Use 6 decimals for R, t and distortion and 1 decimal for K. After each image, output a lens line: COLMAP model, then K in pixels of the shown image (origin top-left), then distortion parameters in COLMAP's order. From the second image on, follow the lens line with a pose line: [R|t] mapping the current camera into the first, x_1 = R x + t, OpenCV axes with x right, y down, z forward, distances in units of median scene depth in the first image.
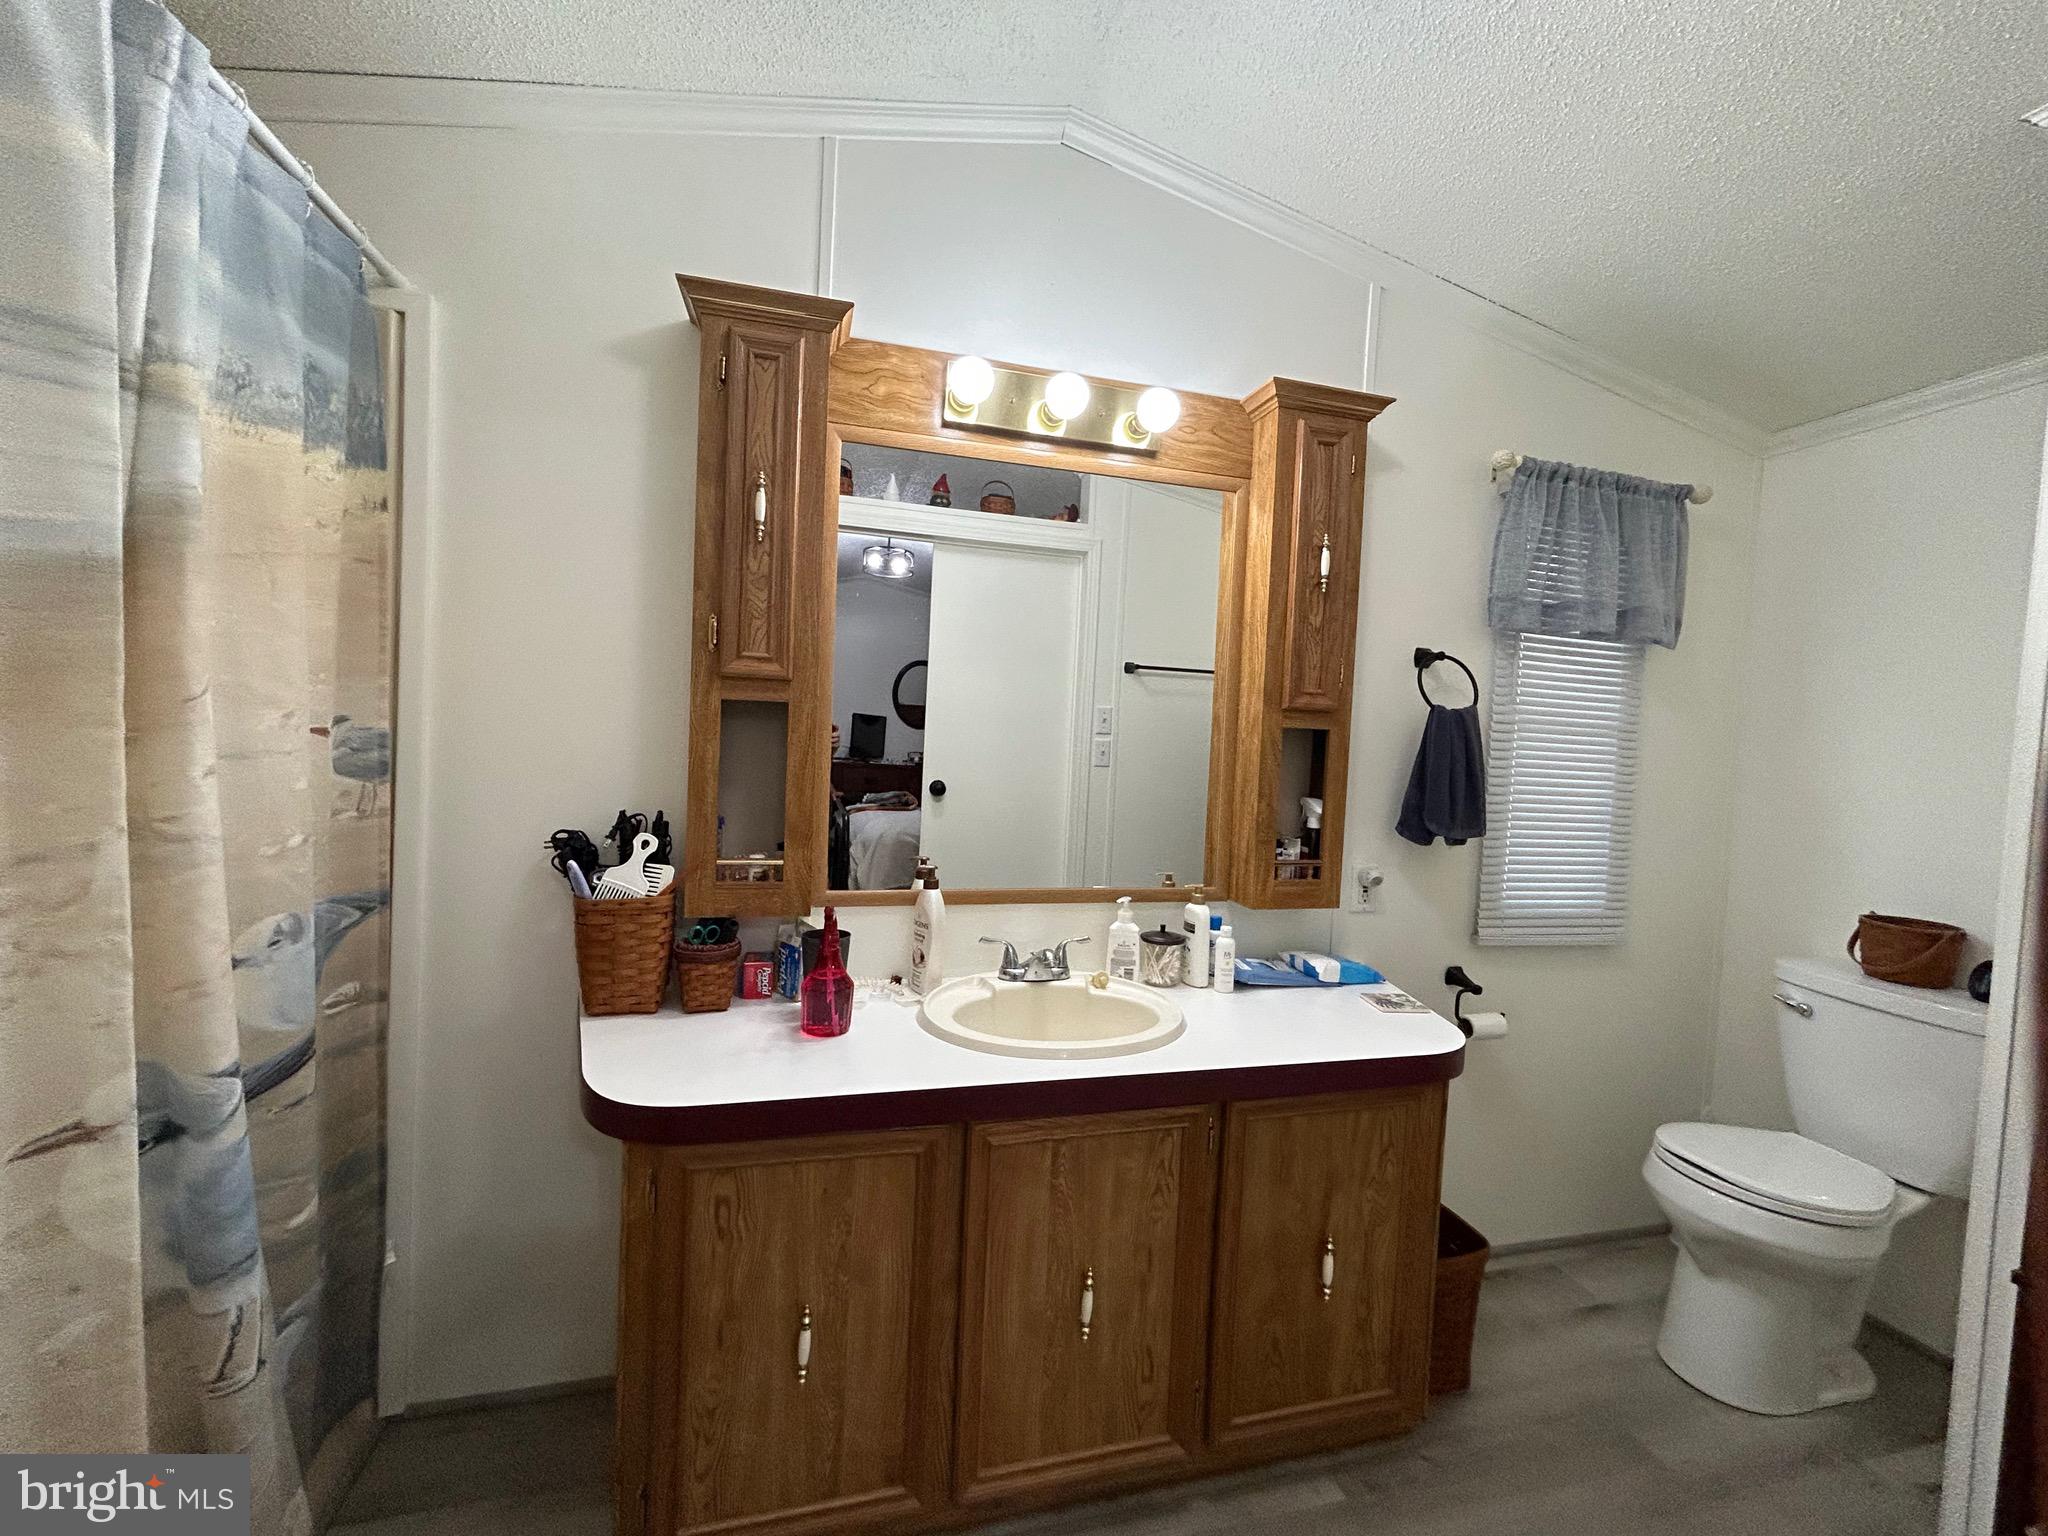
lens RADIAL K [[835.1, 0, 1025.4], [0, 835.1, 766.9], [0, 0, 1]] dist [0.000038, 0.000917]
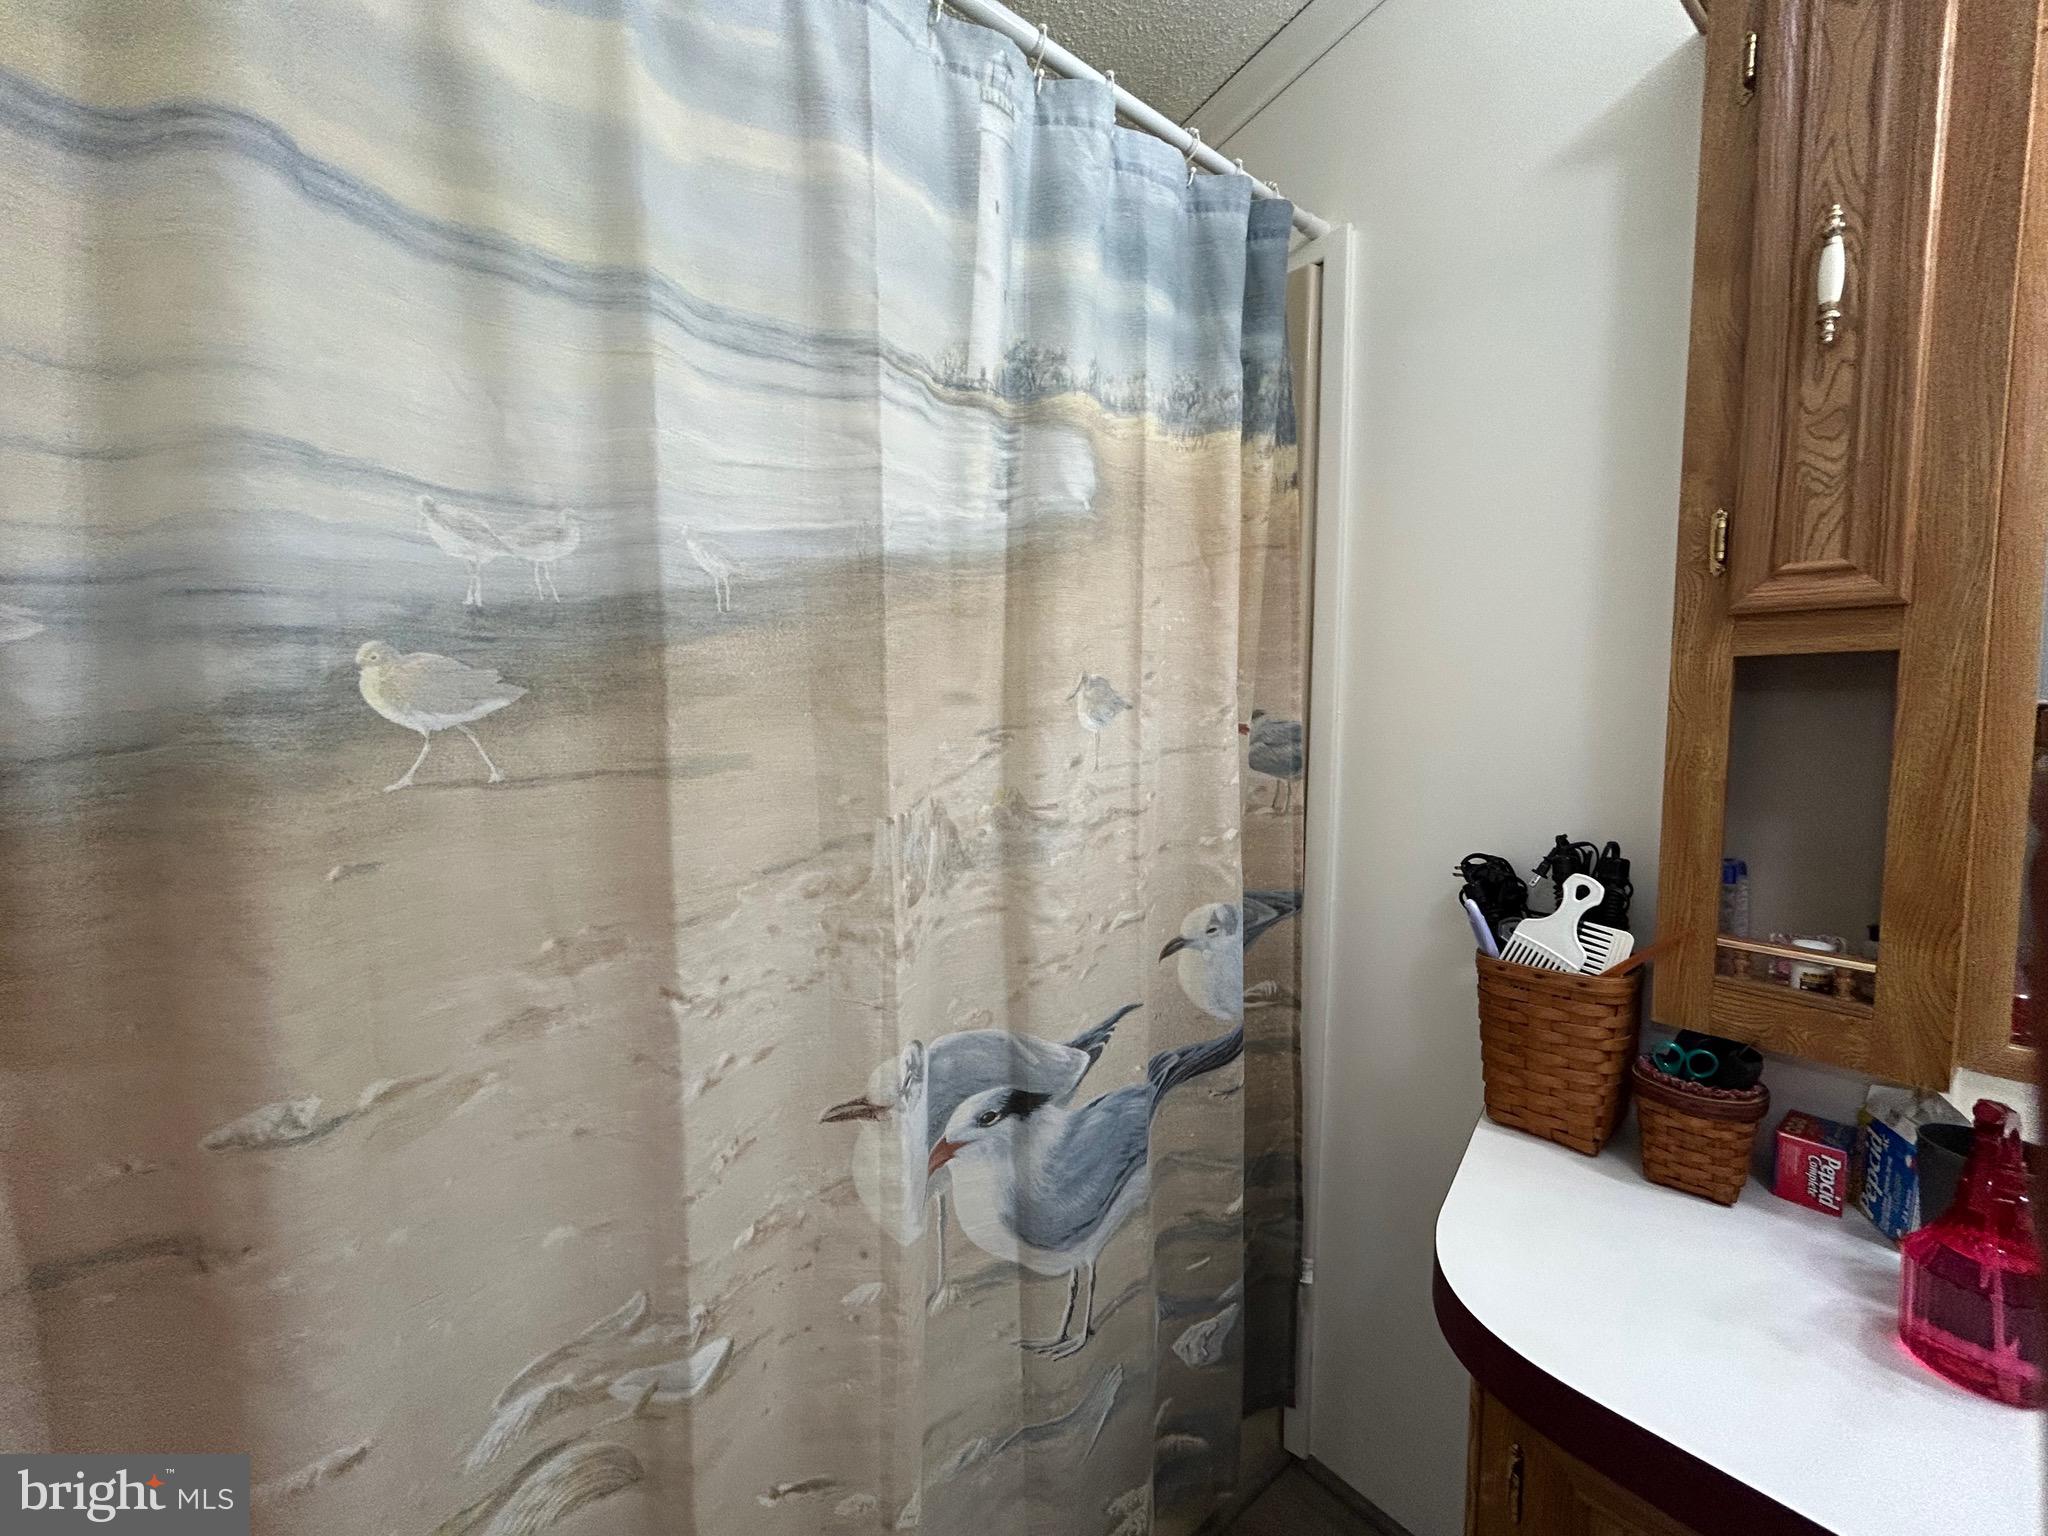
lens RADIAL K [[839.8, 0, 1026.7], [0, 839.8, 762.0], [0, 0, 1]] dist [0.000189, -0.000293]
pose [[0.408200, 0.020830, -0.912655, -0.038882], [-0.019987, 0.999704, 0.013877, -0.007534], [0.912674, 0.012576, 0.408495, 0.326086]]
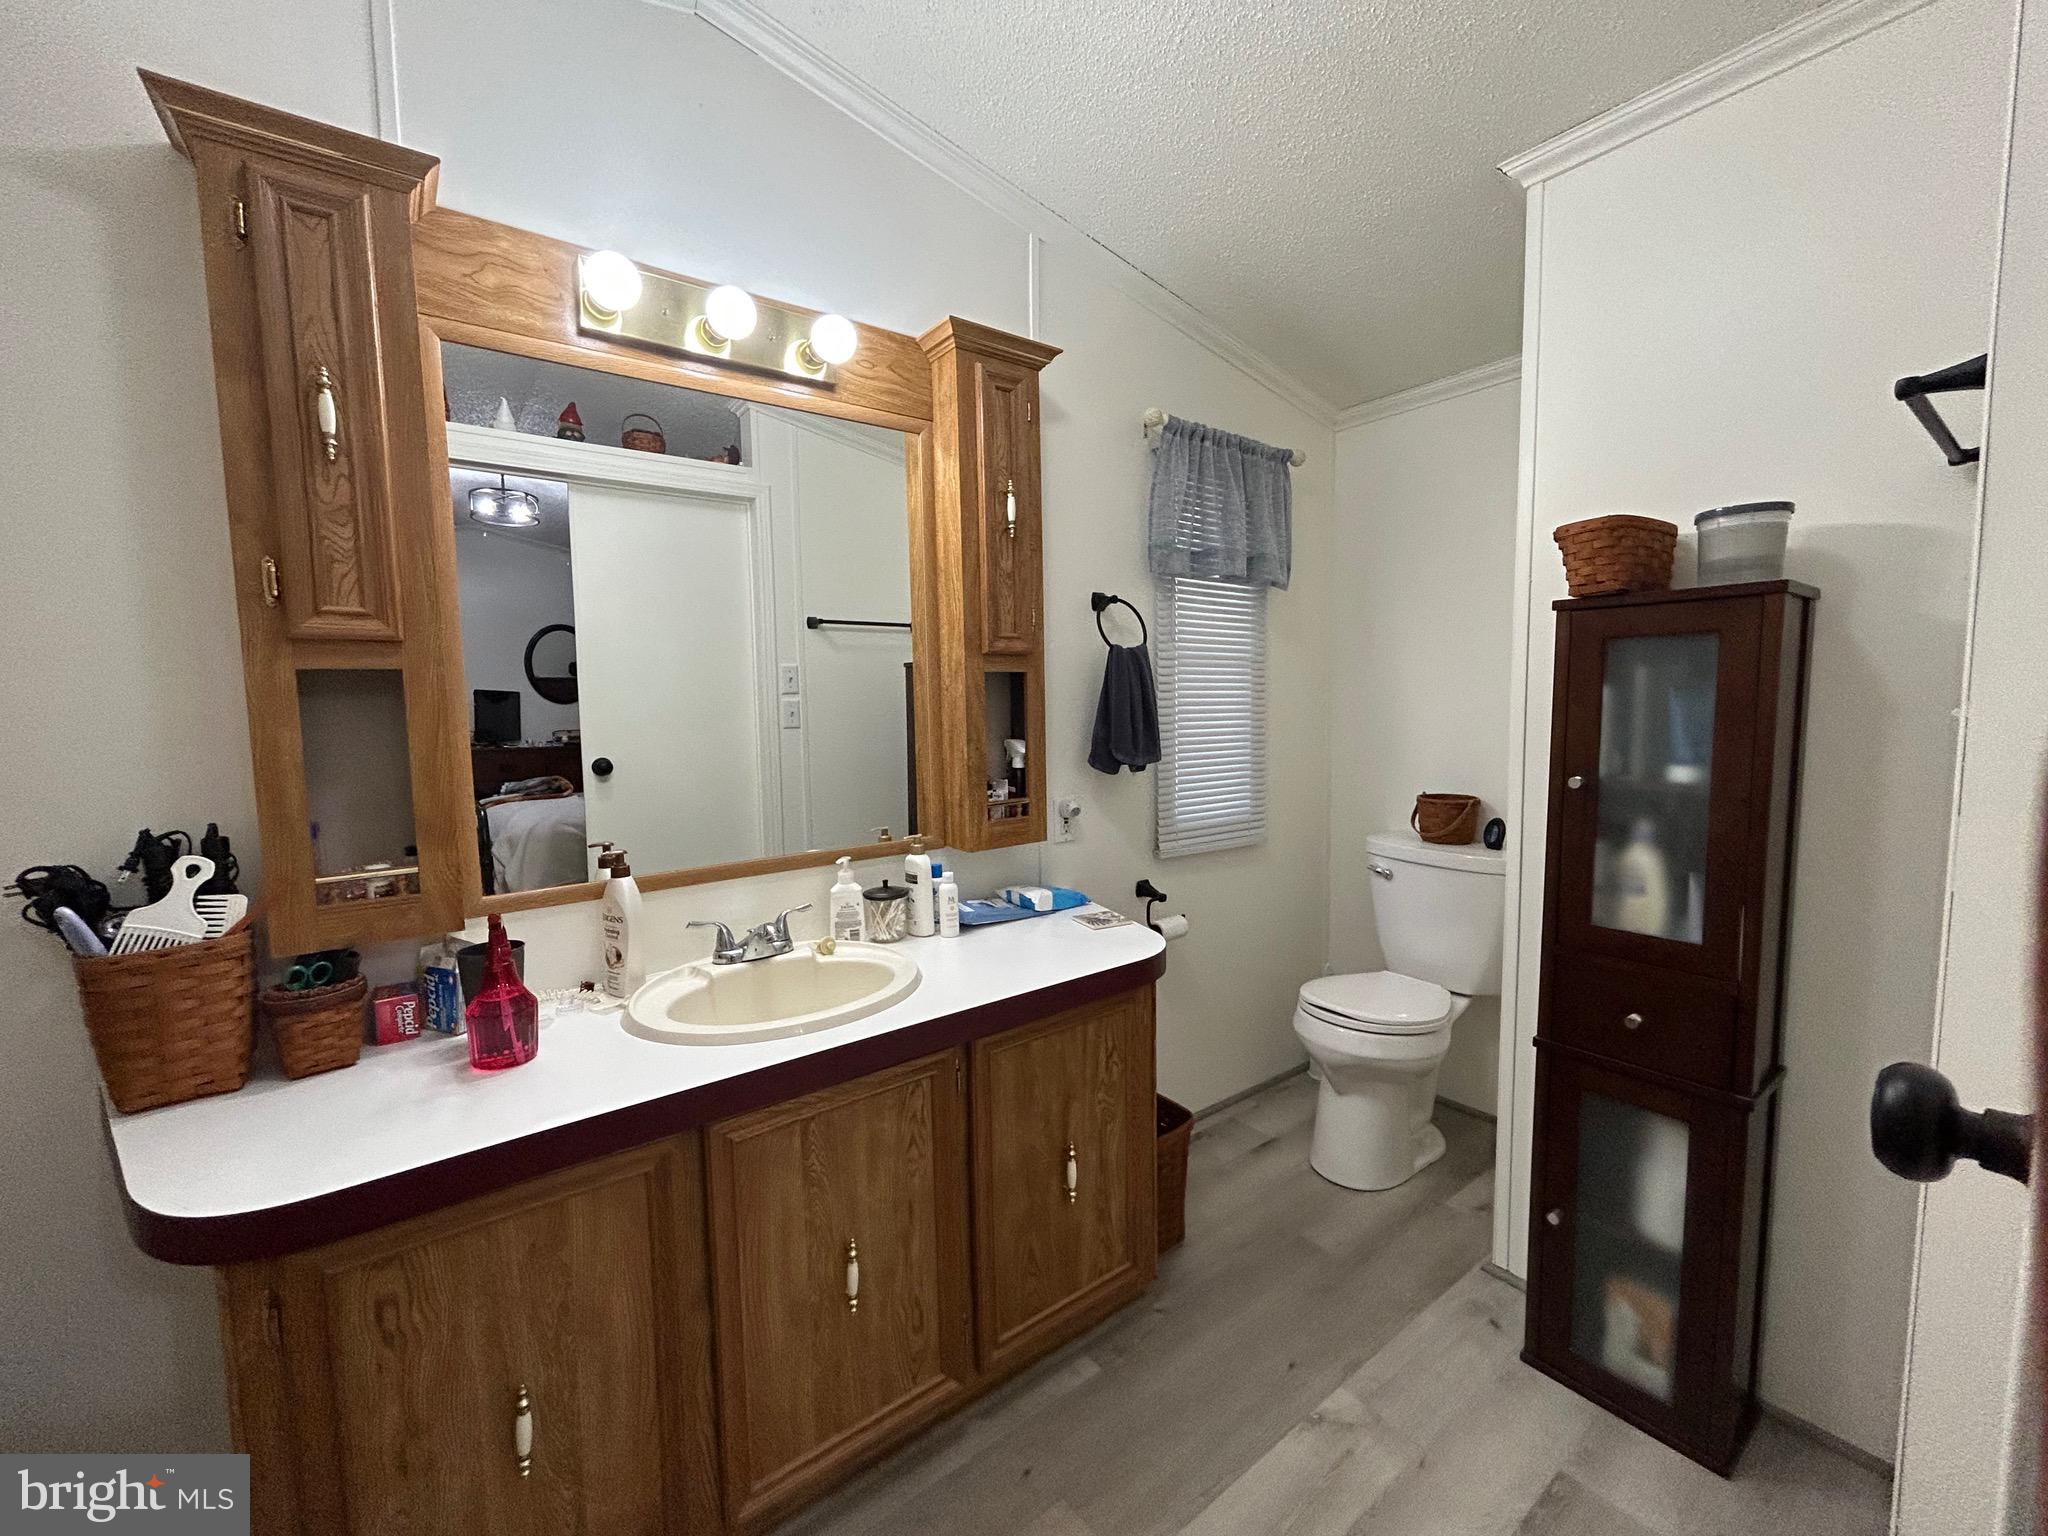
lens RADIAL K [[835.5, 0, 1028.6], [0, 835.5, 765.7], [0, 0, 1]] dist [0.002201, 0.000634]
pose [[0.925413, -0.092996, 0.367372, -0.033289], [0.075559, 0.995237, 0.061599, 0.009892], [-0.371351, -0.029246, 0.928032, 0.038440]]
